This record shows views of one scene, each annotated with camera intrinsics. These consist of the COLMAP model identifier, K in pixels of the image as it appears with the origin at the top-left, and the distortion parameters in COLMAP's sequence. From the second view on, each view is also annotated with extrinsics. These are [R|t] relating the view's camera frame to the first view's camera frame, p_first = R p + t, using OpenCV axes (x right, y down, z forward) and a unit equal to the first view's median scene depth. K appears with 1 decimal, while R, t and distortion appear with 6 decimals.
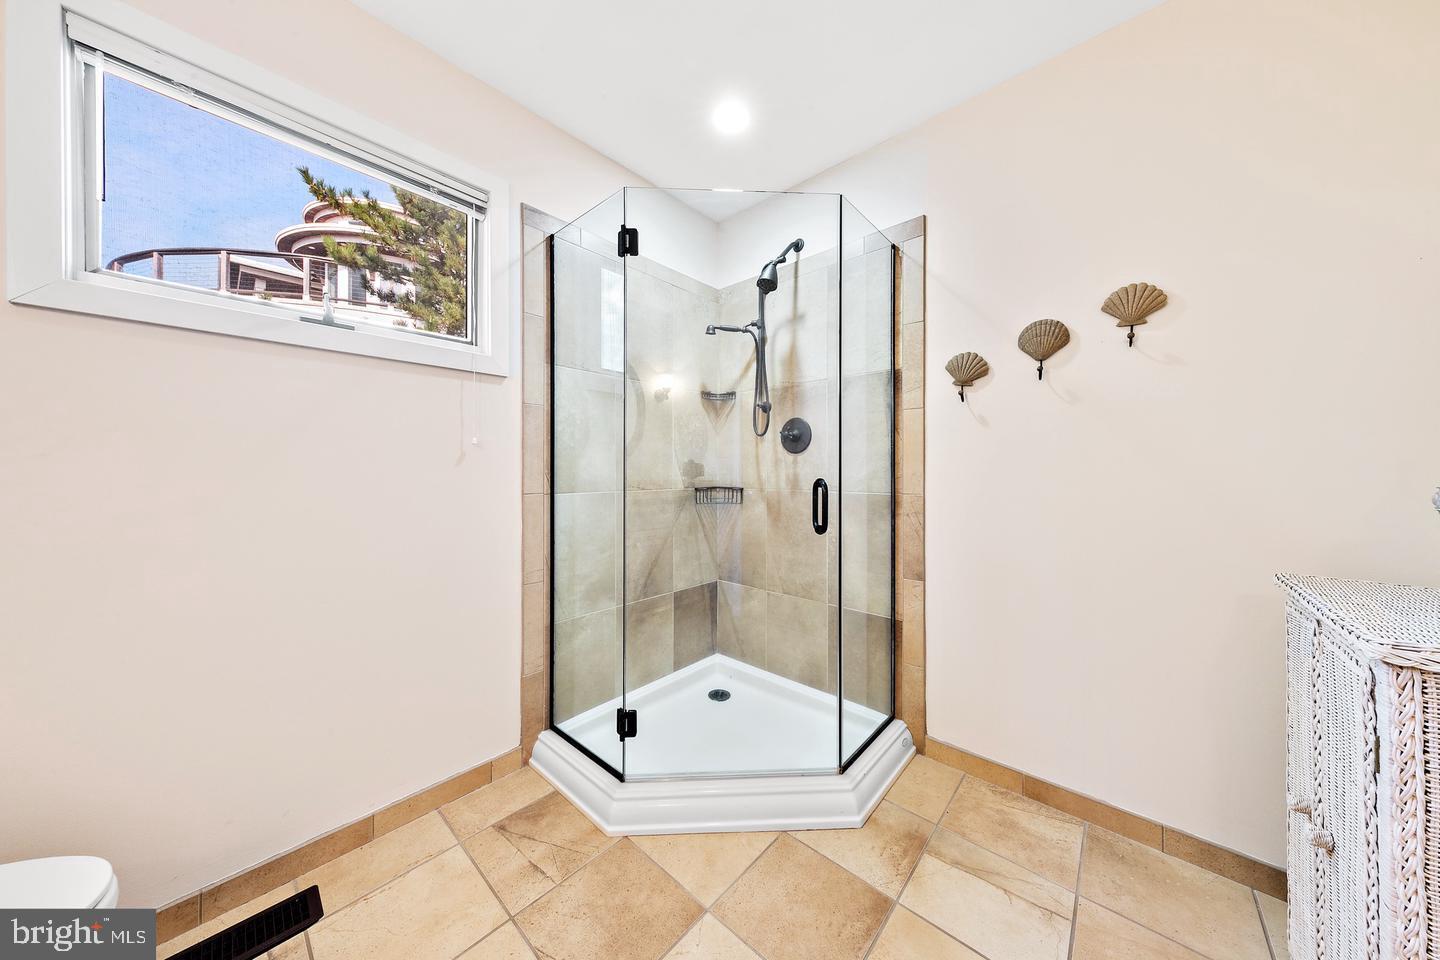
lens RADIAL K [[459.4, 0, 726.5], [0, 459.4, 467.4], [0, 0, 1]] dist [0.001111, 0.000060]
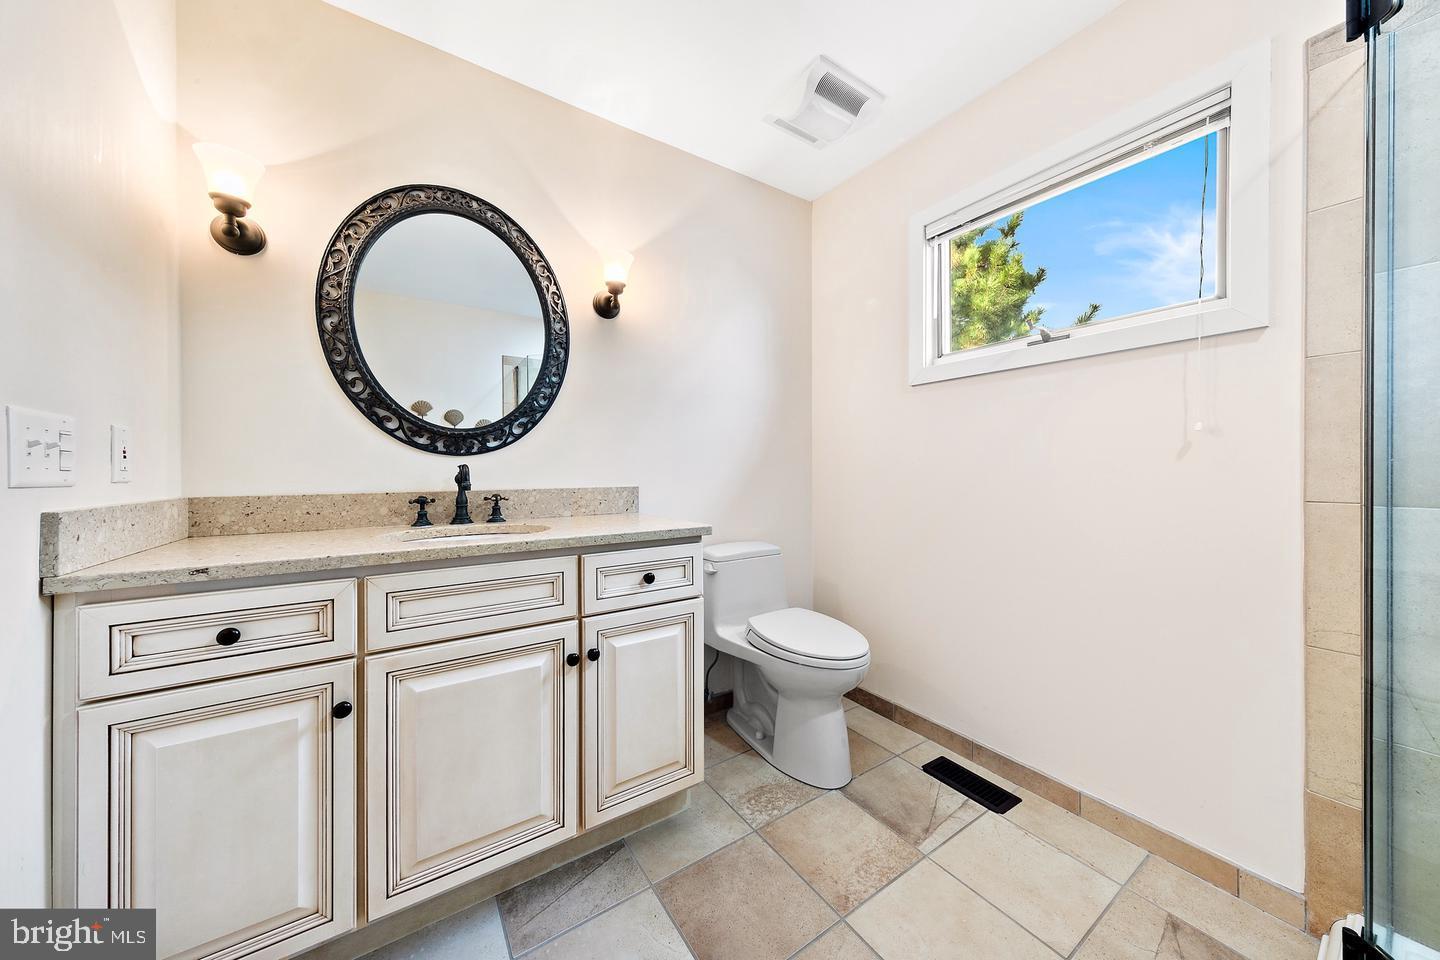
lens RADIAL K [[481.8, 0, 720.0], [0, 481.8, 480.0], [0, 0, 1]] dist [-0.000006, 0.000041]
pose [[-0.266449, 0.009993, -0.963797, 0.476207], [-0.001759, 0.999940, 0.010855, 0.026020], [0.963847, 0.004588, -0.266415, 0.463584]]
